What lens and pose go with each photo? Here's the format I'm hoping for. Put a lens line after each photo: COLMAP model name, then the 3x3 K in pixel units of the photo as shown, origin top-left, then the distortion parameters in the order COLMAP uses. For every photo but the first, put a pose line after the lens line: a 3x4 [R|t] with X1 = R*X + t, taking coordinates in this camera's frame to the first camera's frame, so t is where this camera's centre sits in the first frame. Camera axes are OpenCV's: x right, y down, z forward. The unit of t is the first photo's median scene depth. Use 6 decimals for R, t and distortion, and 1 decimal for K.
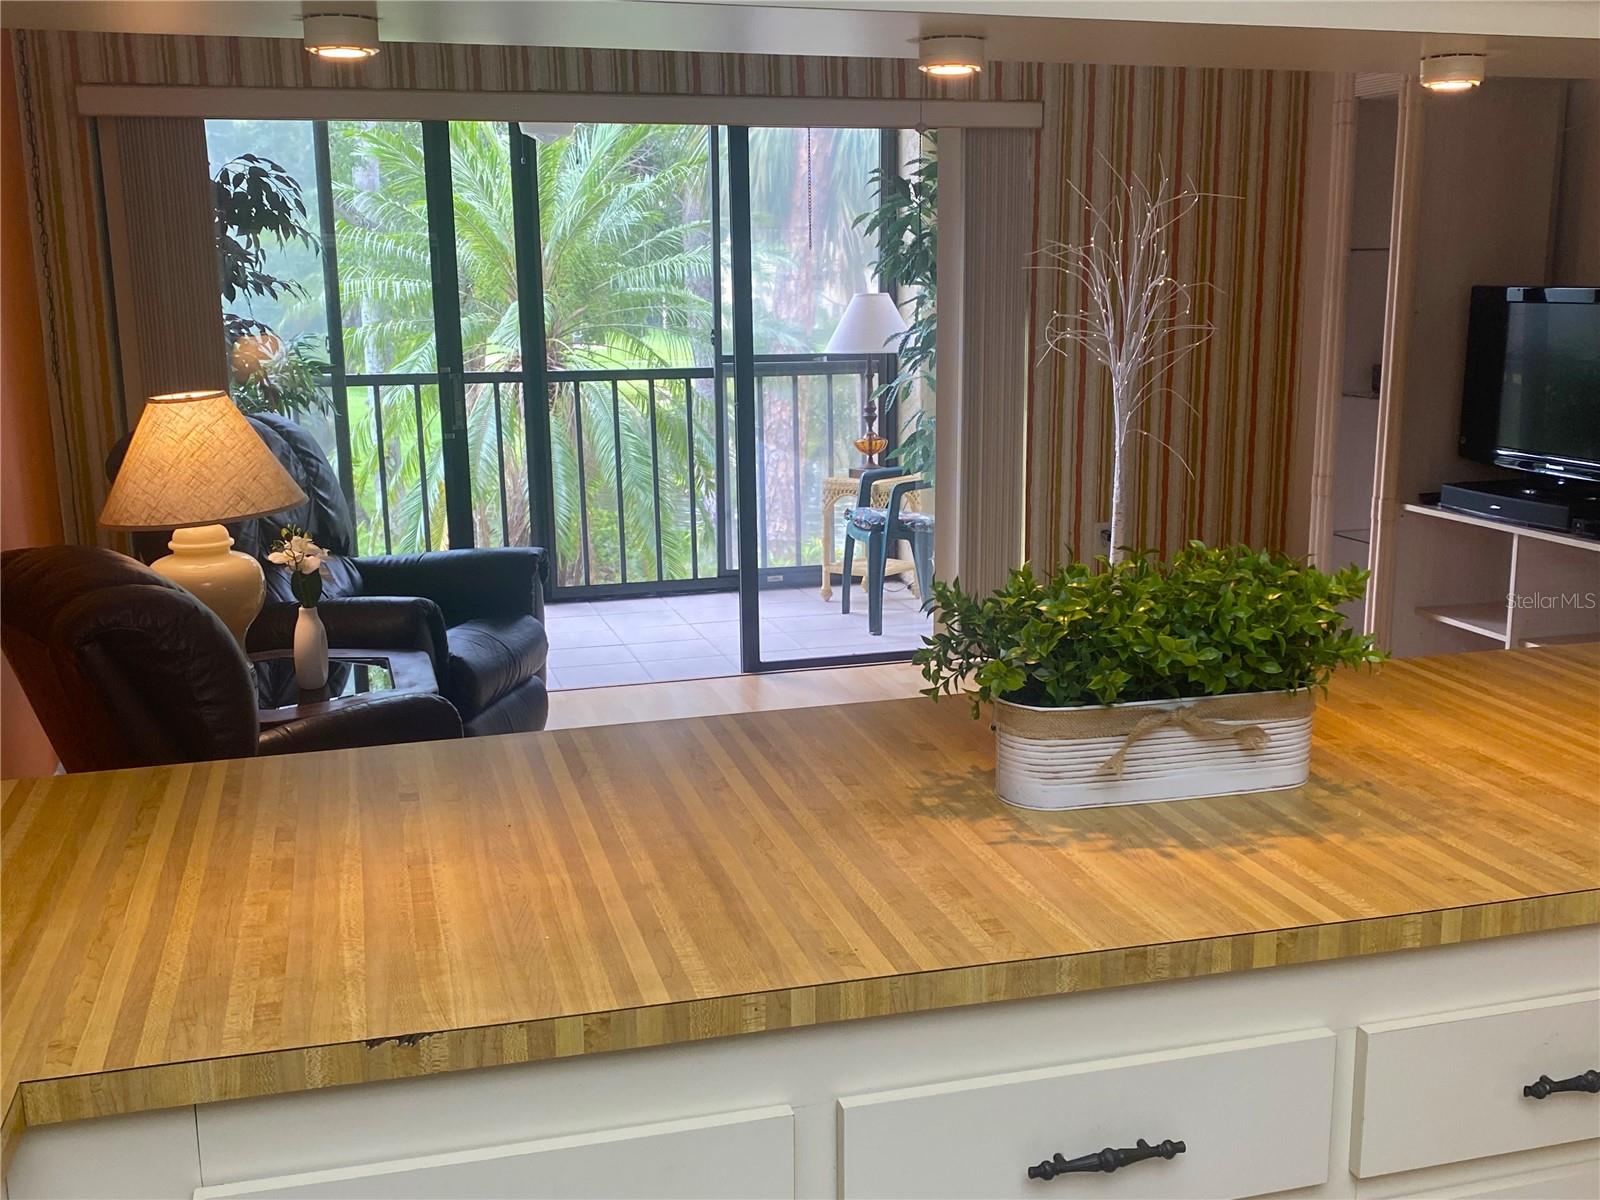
lens RADIAL K [[1639.0, 0, 800.0], [0, 1639.0, 600.0], [0, 0, 1]] dist [0.056293, -0.006530]
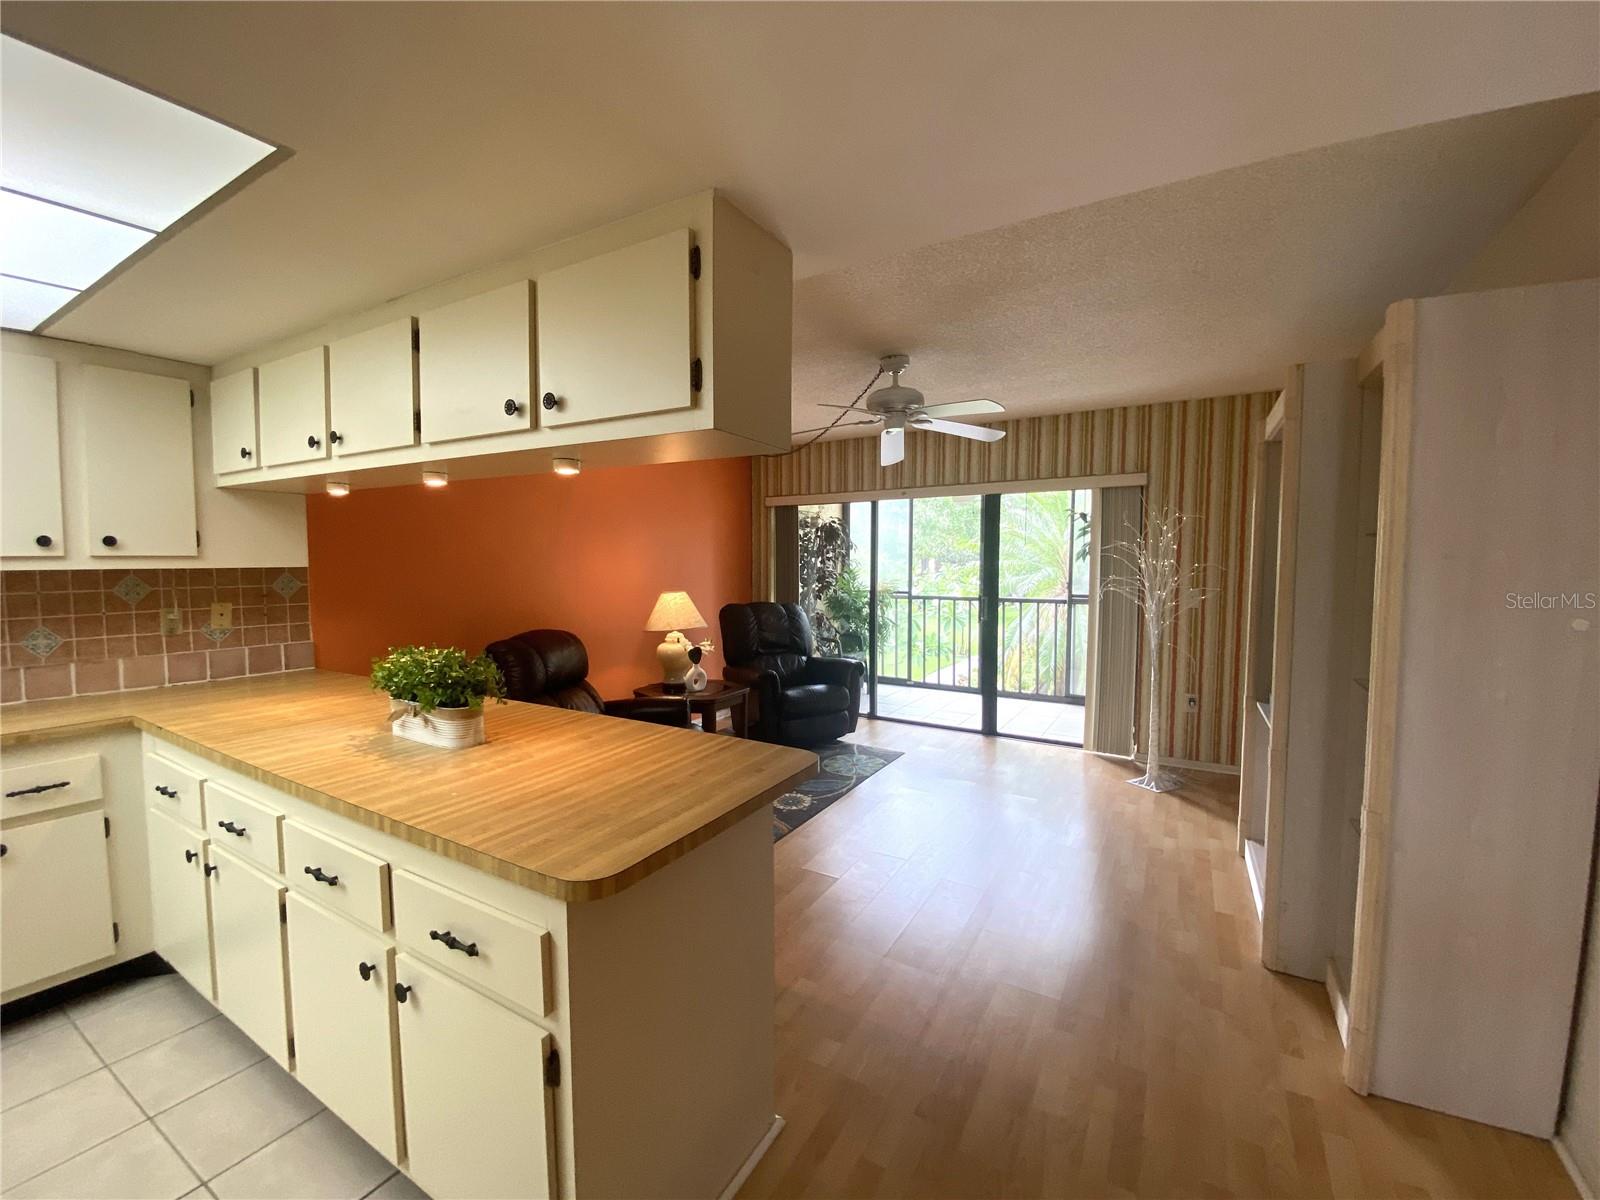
lens RADIAL K [[633.0, 0, 800.0], [0, 633.0, 600.0], [0, 0, 1]] dist [-0.000029, -0.000058]
pose [[0.694626, 0.054293, -0.717320, 1.078097], [-0.149132, 0.986354, -0.069757, -0.095932], [0.703743, 0.155431, 0.693243, 0.542297]]
